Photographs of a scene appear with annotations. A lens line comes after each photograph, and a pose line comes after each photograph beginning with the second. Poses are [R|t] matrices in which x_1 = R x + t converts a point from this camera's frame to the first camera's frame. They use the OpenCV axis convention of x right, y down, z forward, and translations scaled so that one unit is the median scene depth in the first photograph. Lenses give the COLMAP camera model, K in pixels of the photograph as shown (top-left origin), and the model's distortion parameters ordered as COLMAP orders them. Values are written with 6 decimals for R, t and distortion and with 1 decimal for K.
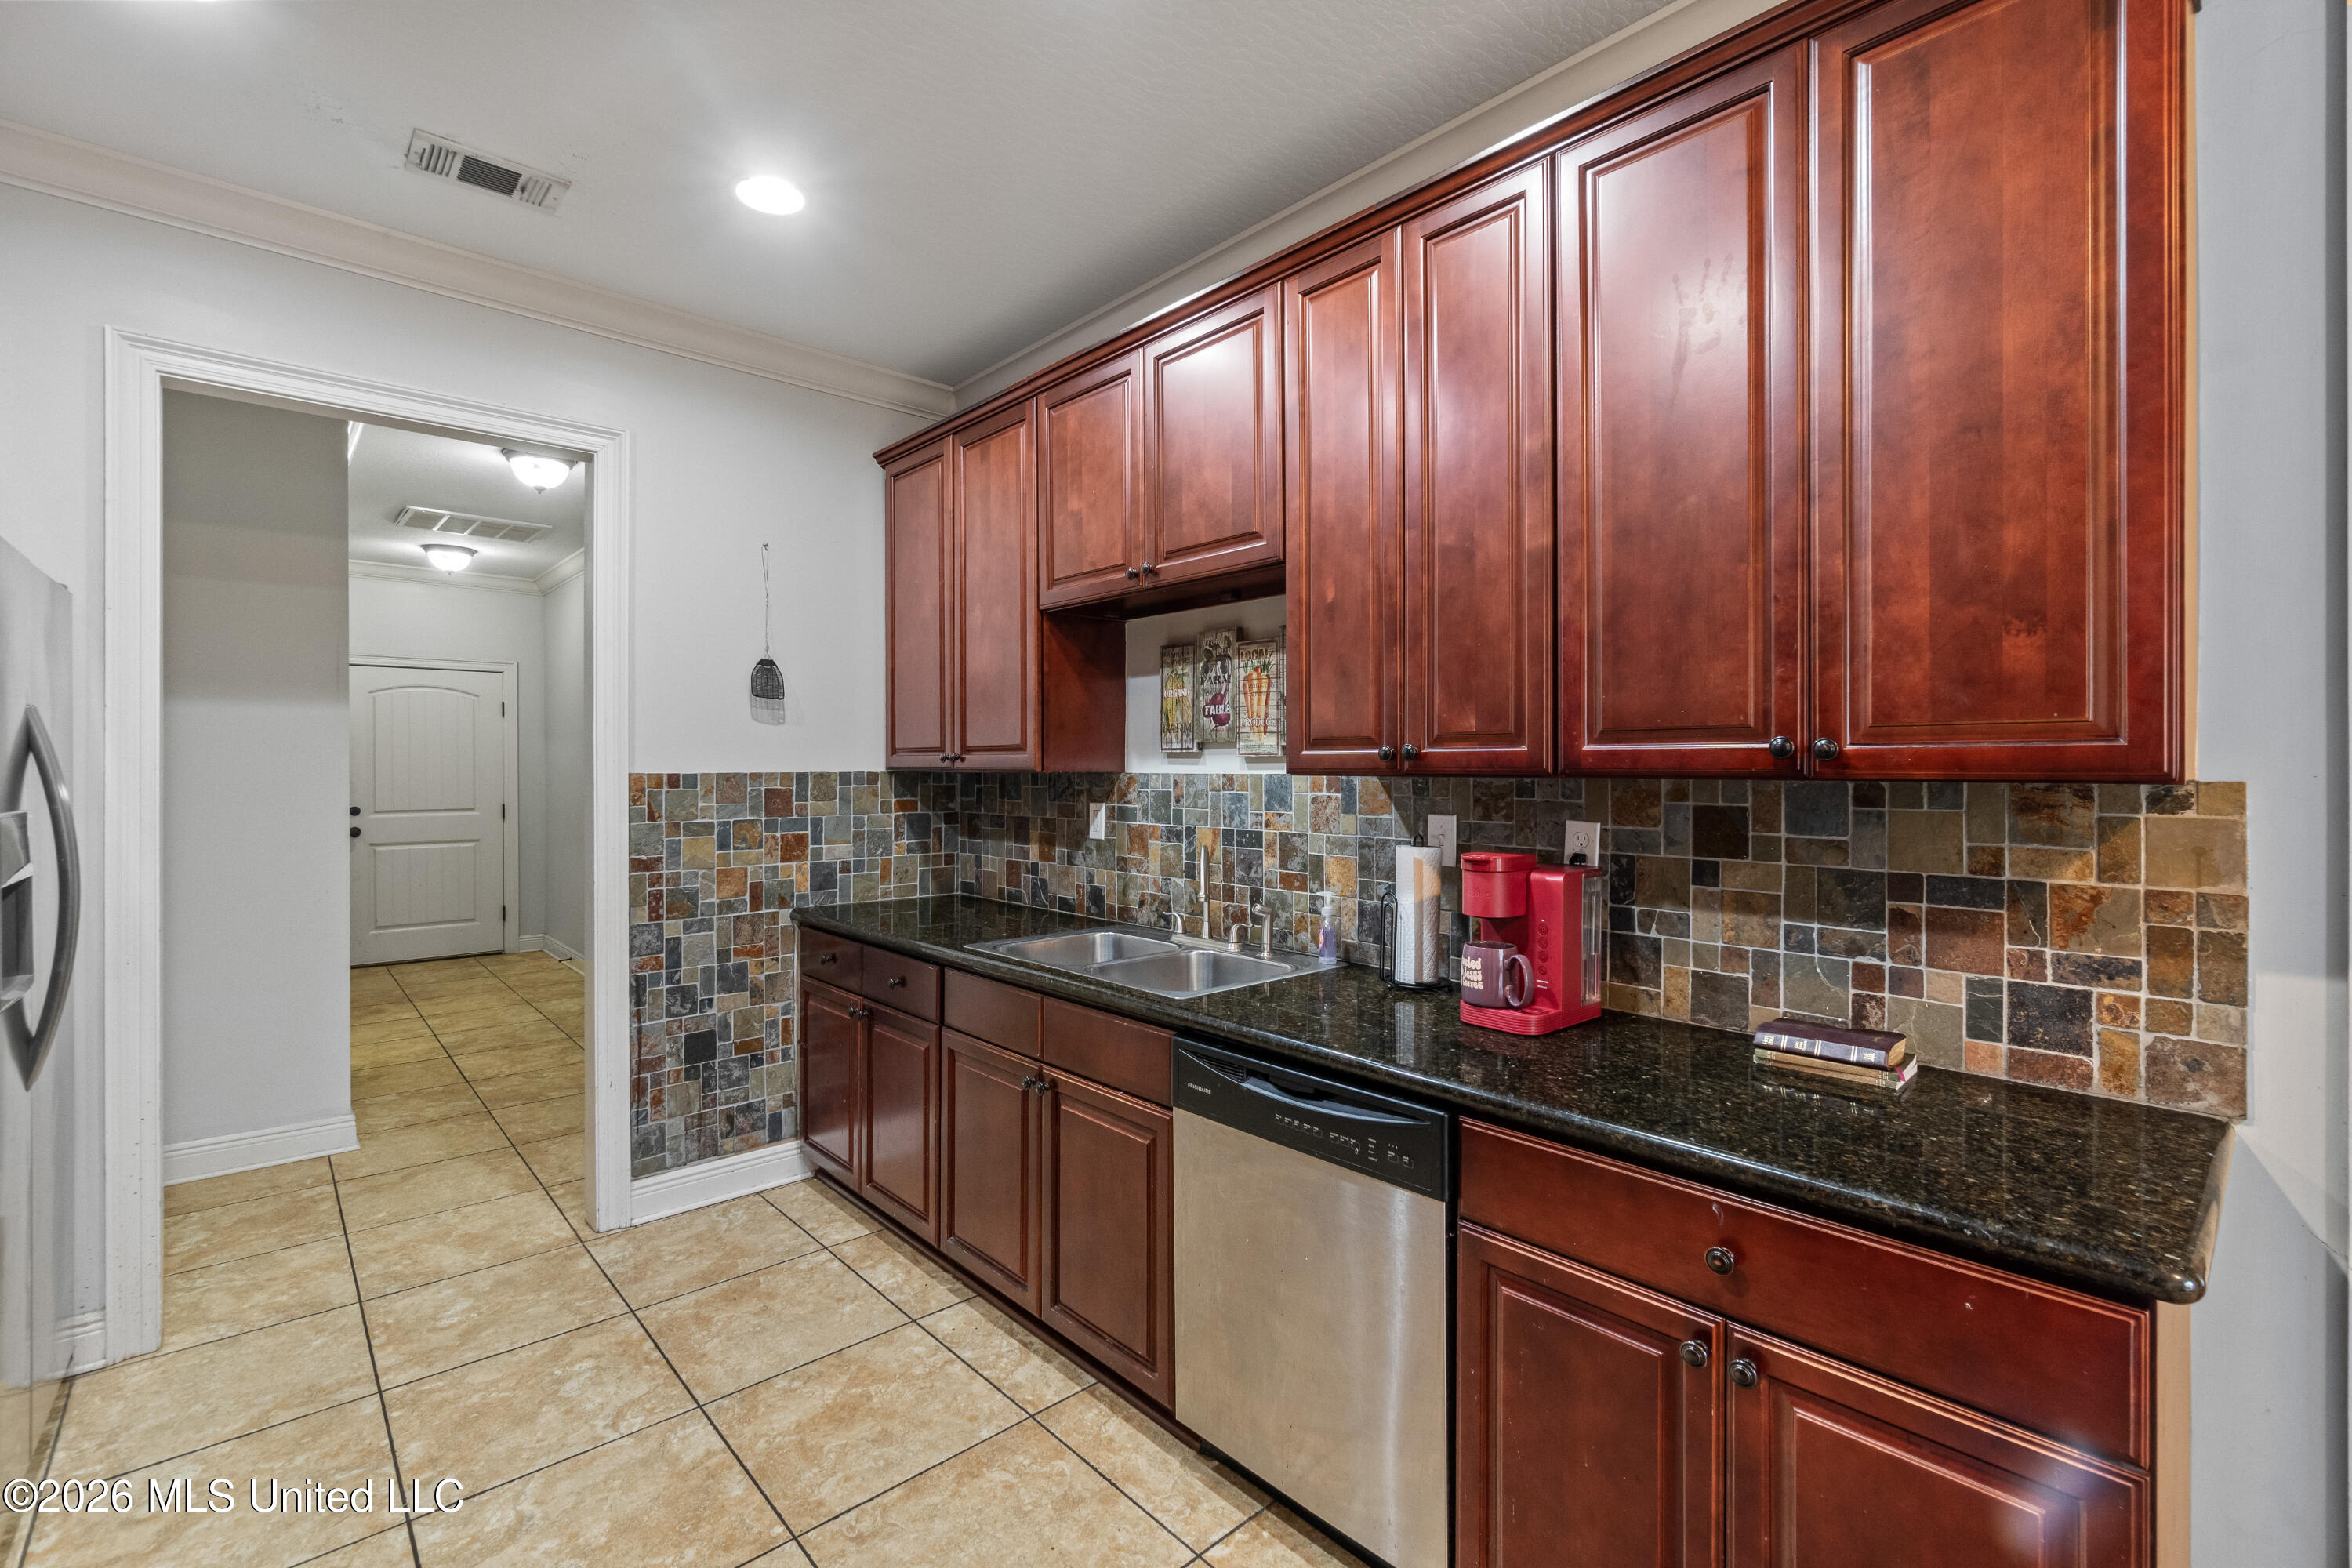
lens RADIAL K [[1027.2, 0, 1151.4], [0, 1027.2, 769.2], [0, 0, 1]] dist [-0.004472, 0.002860]
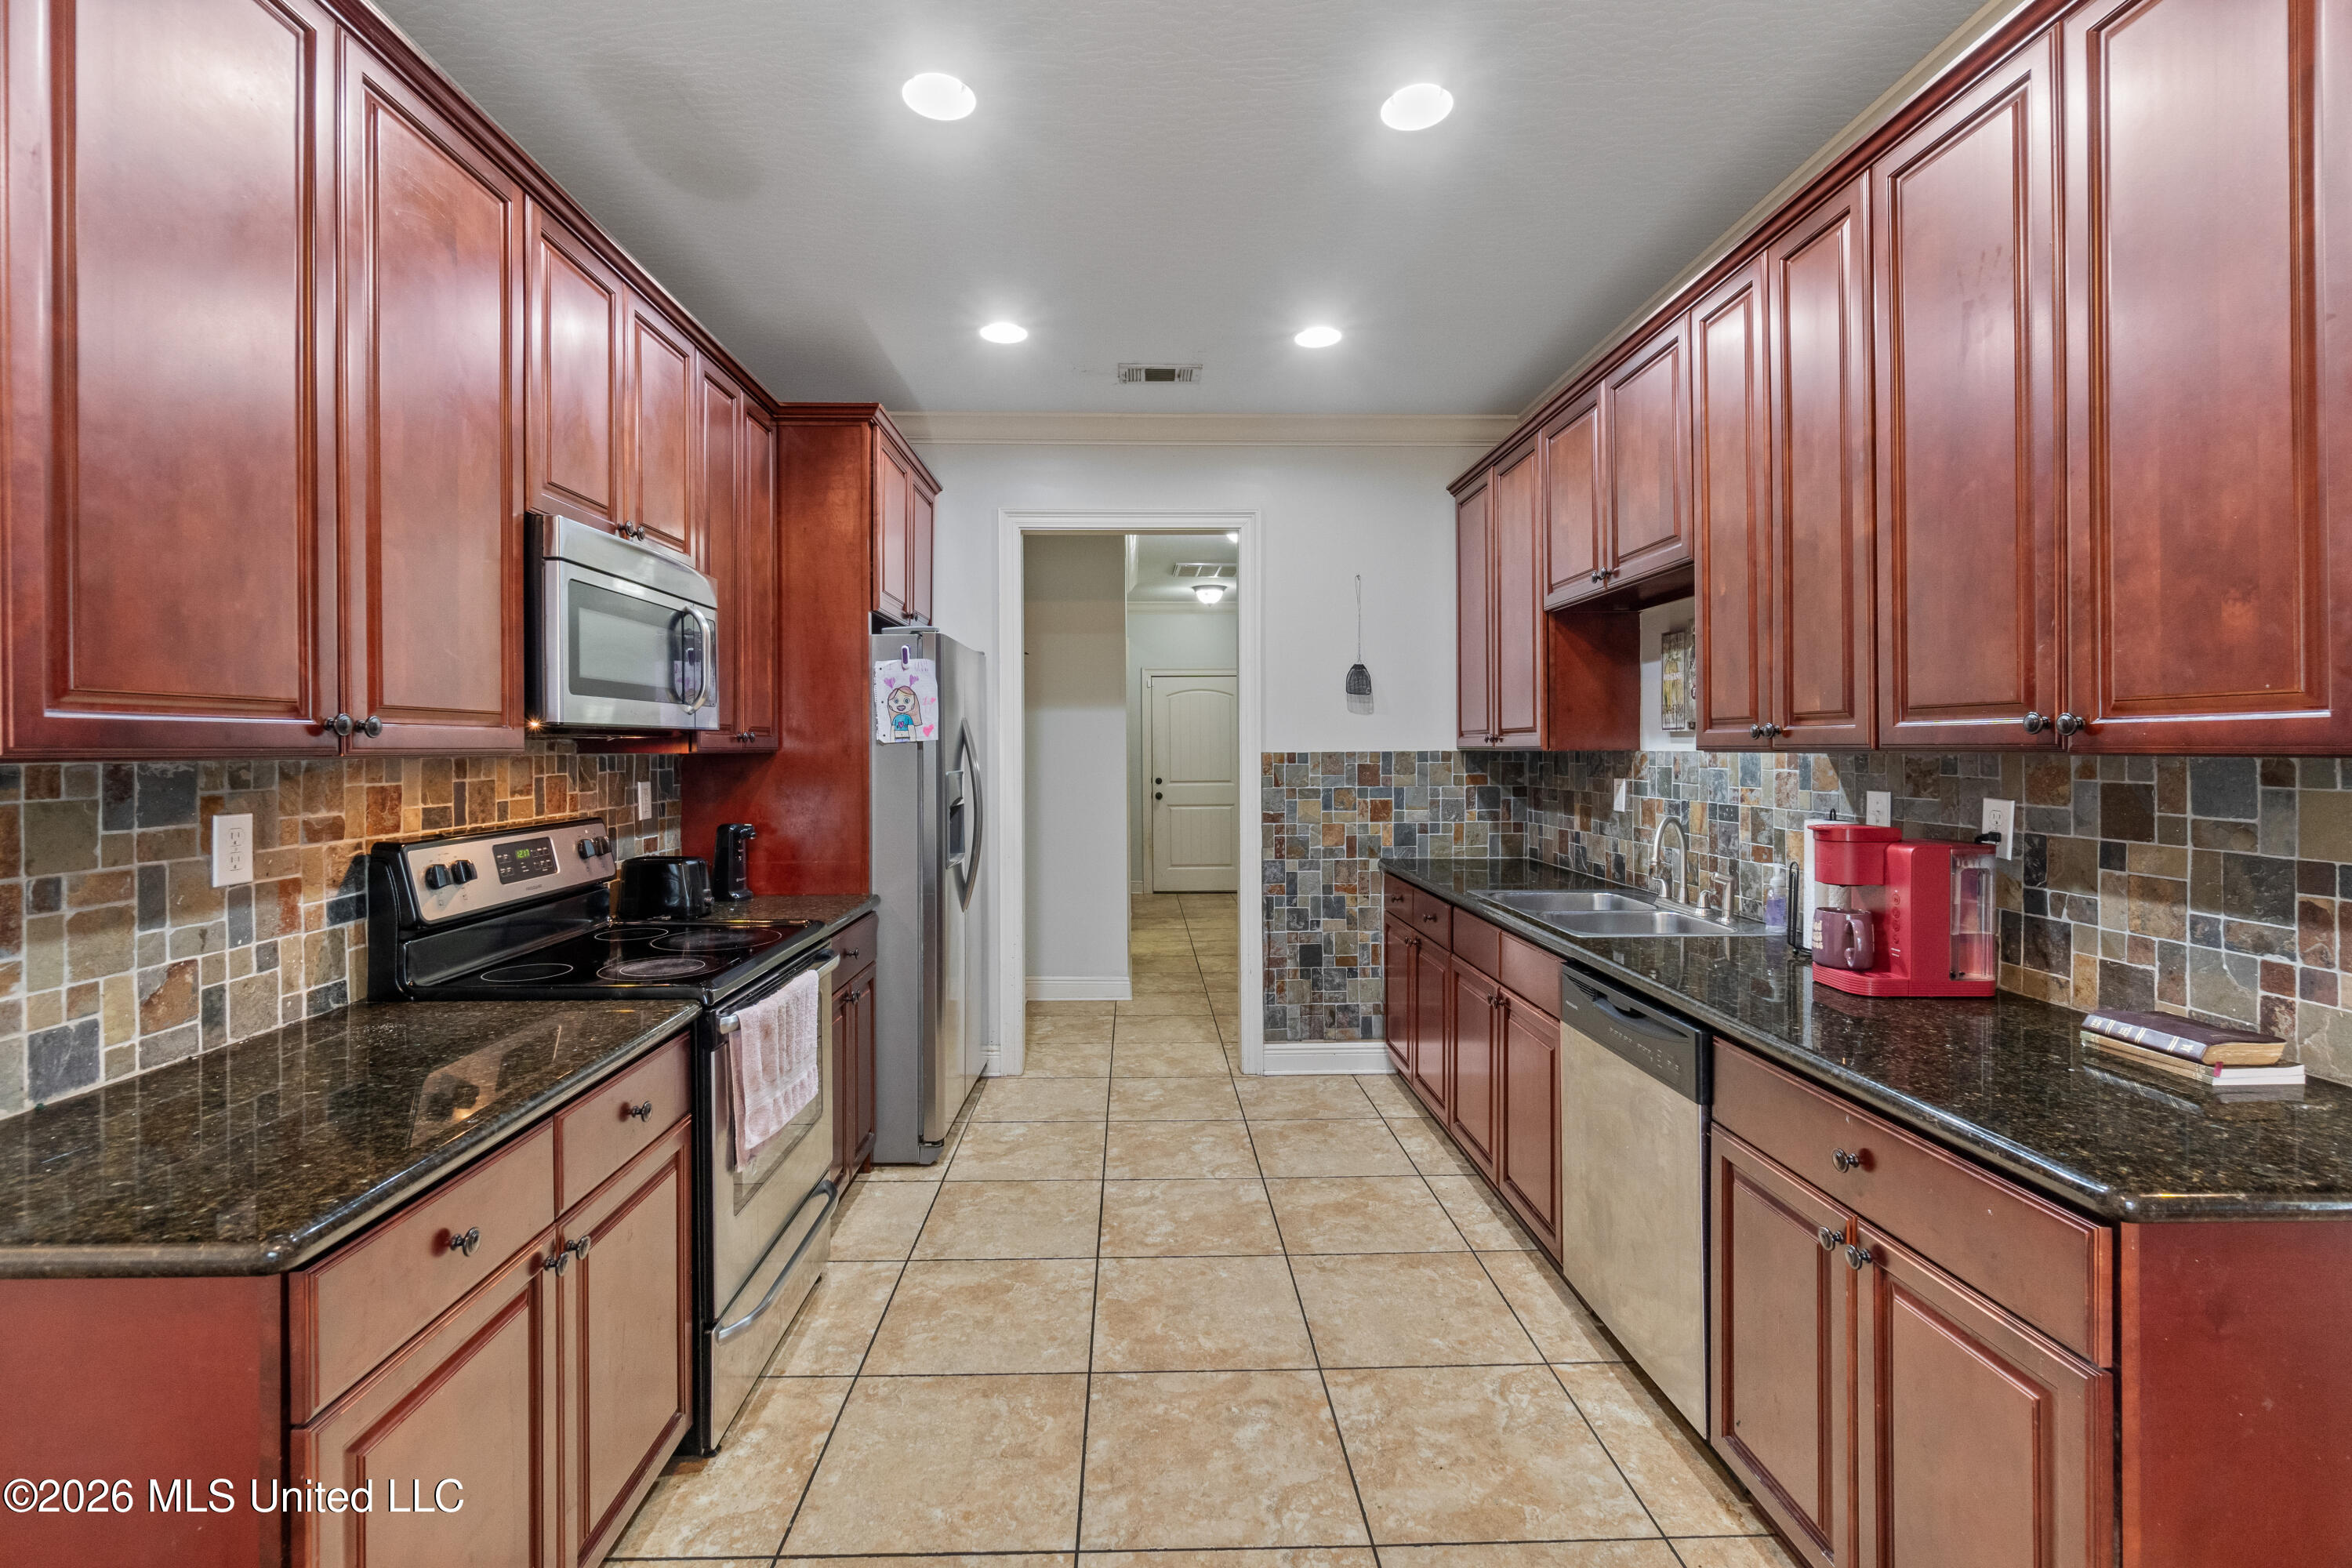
lens RADIAL K [[1027.2, 0, 1156.3], [0, 1027.2, 754.6], [0, 0, 1]] dist [-0.004472, 0.002860]
pose [[0.763044, -0.000674, -0.646346, 0.323677], [0.003678, 0.999988, 0.003299, 0.001909], [0.646336, -0.004895, 0.763038, -0.184911]]
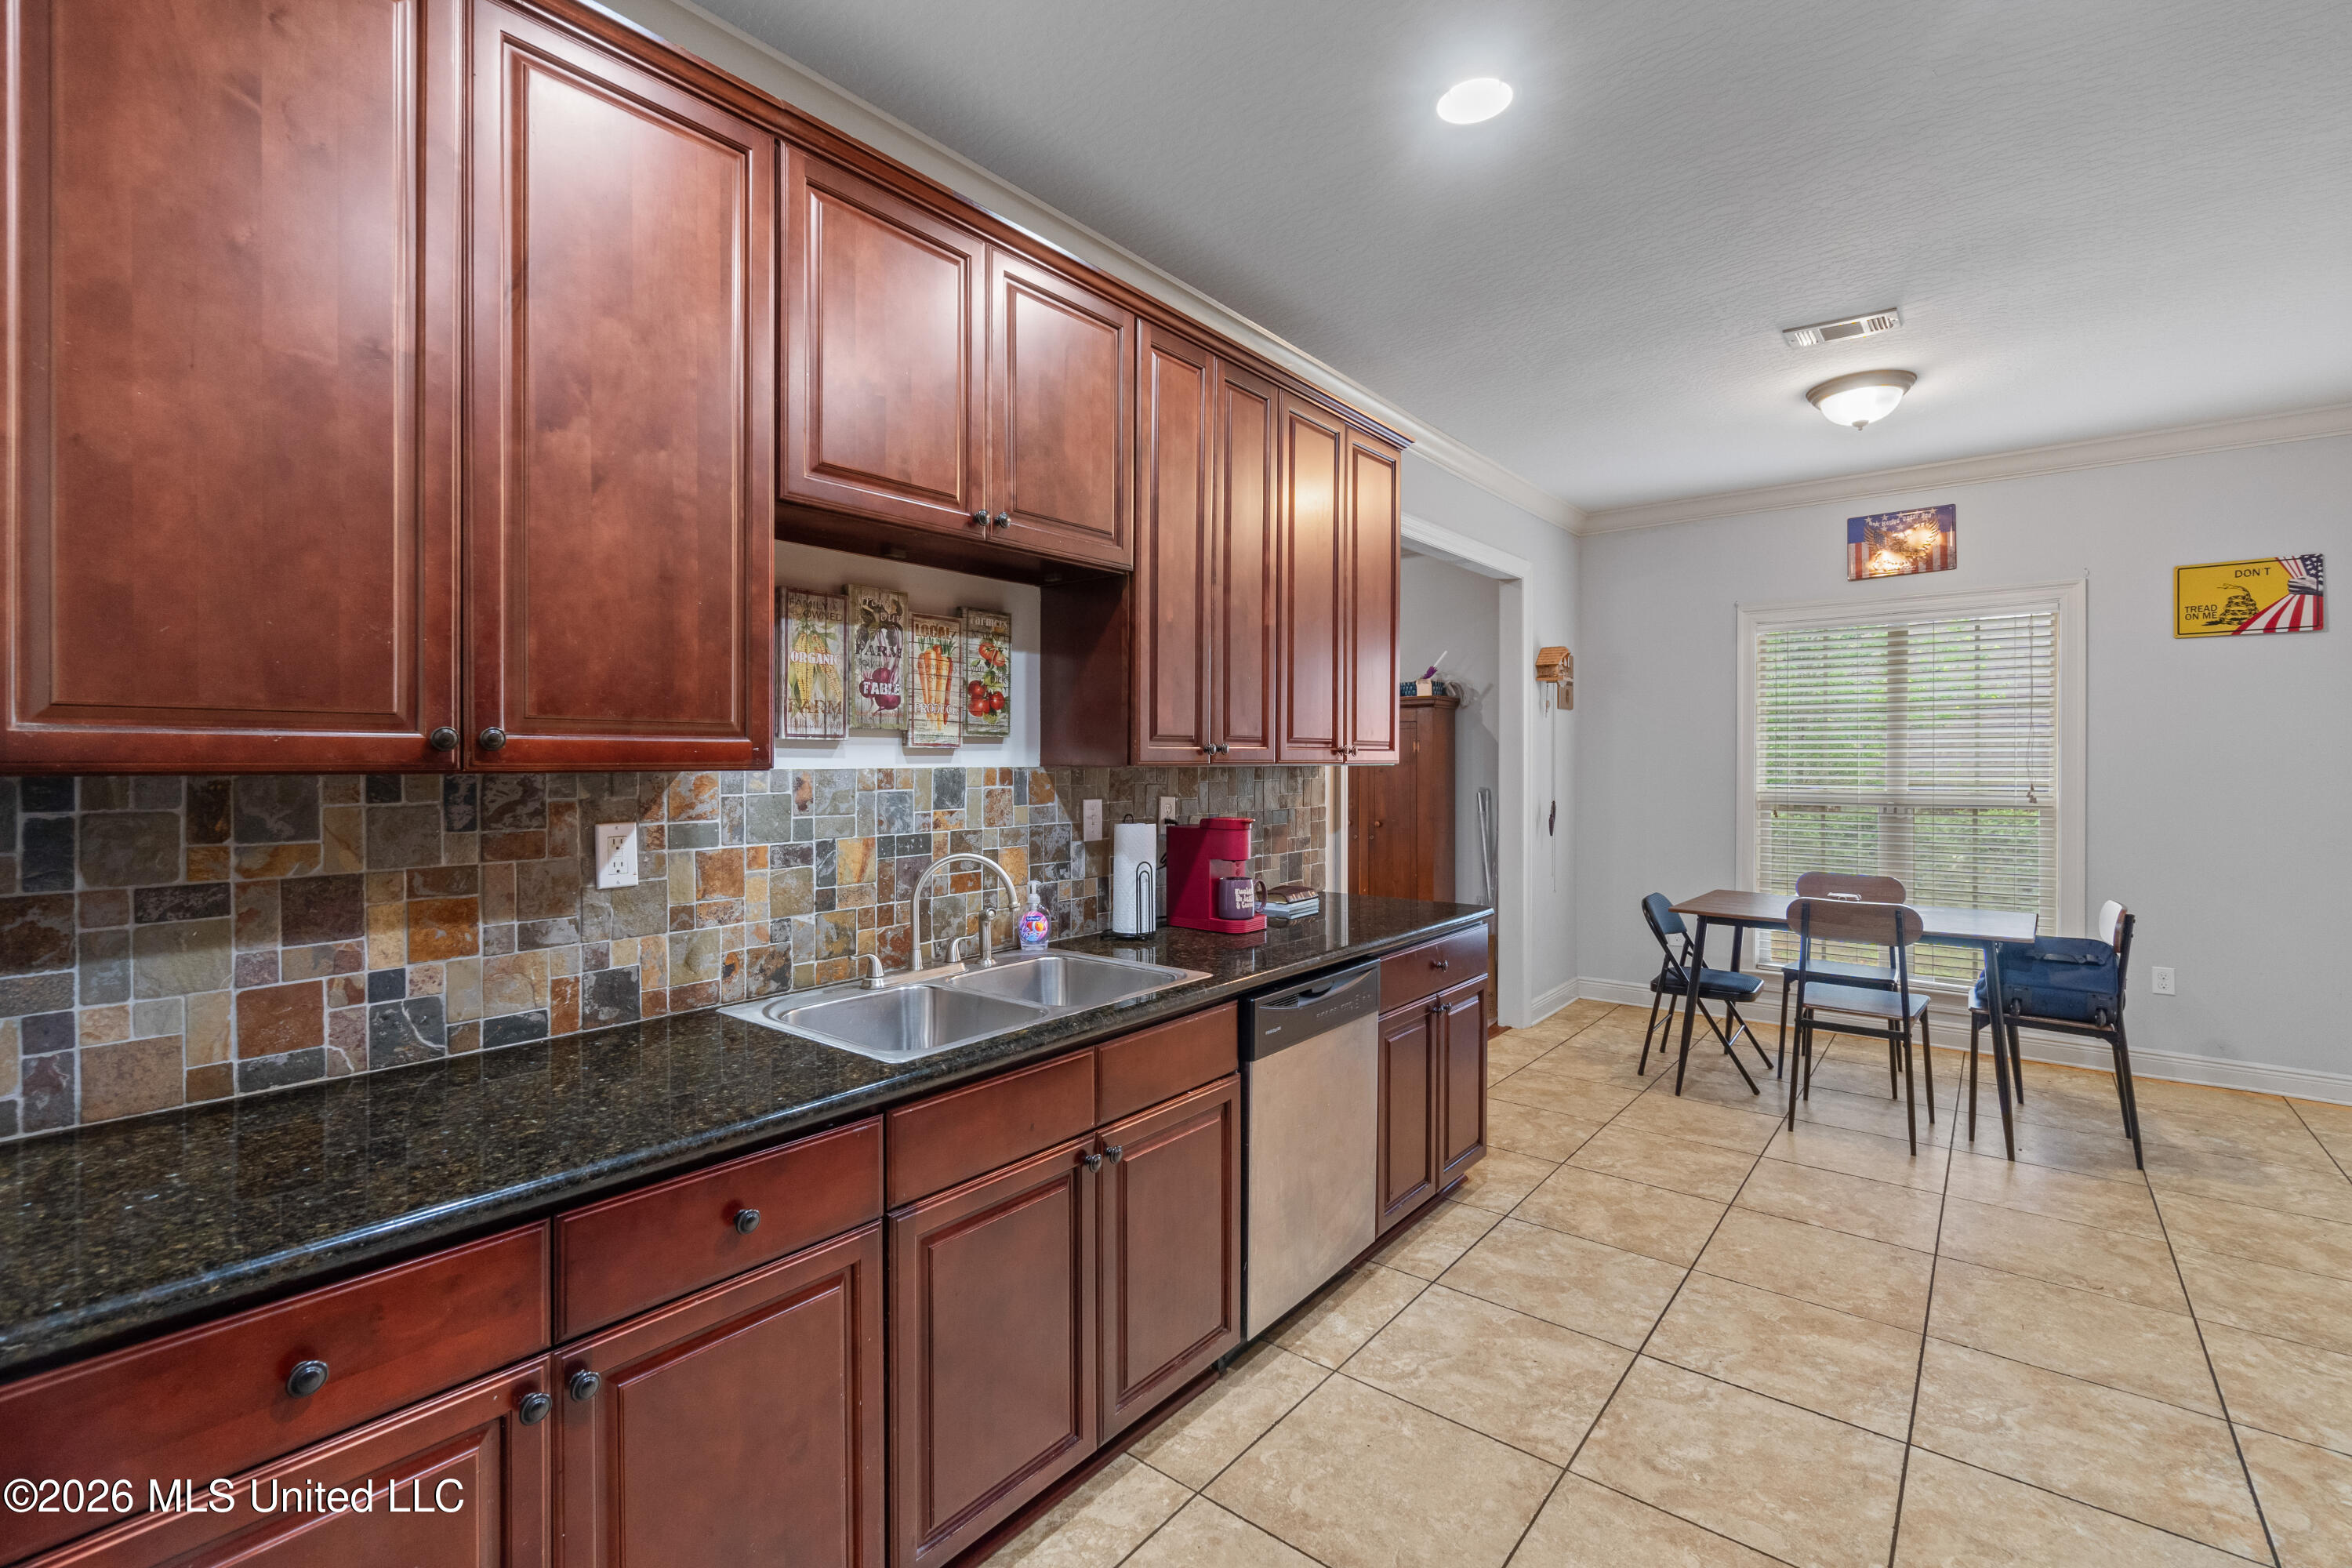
lens RADIAL K [[1027.2, 0, 1169.0], [0, 1027.2, 768.4], [0, 0, 1]] dist [-0.004472, 0.002860]
pose [[-0.161393, -0.007711, 0.986860, -0.770206], [0.003422, 0.999959, 0.008372, -0.001690], [-0.986884, 0.004728, -0.161360, 0.914088]]
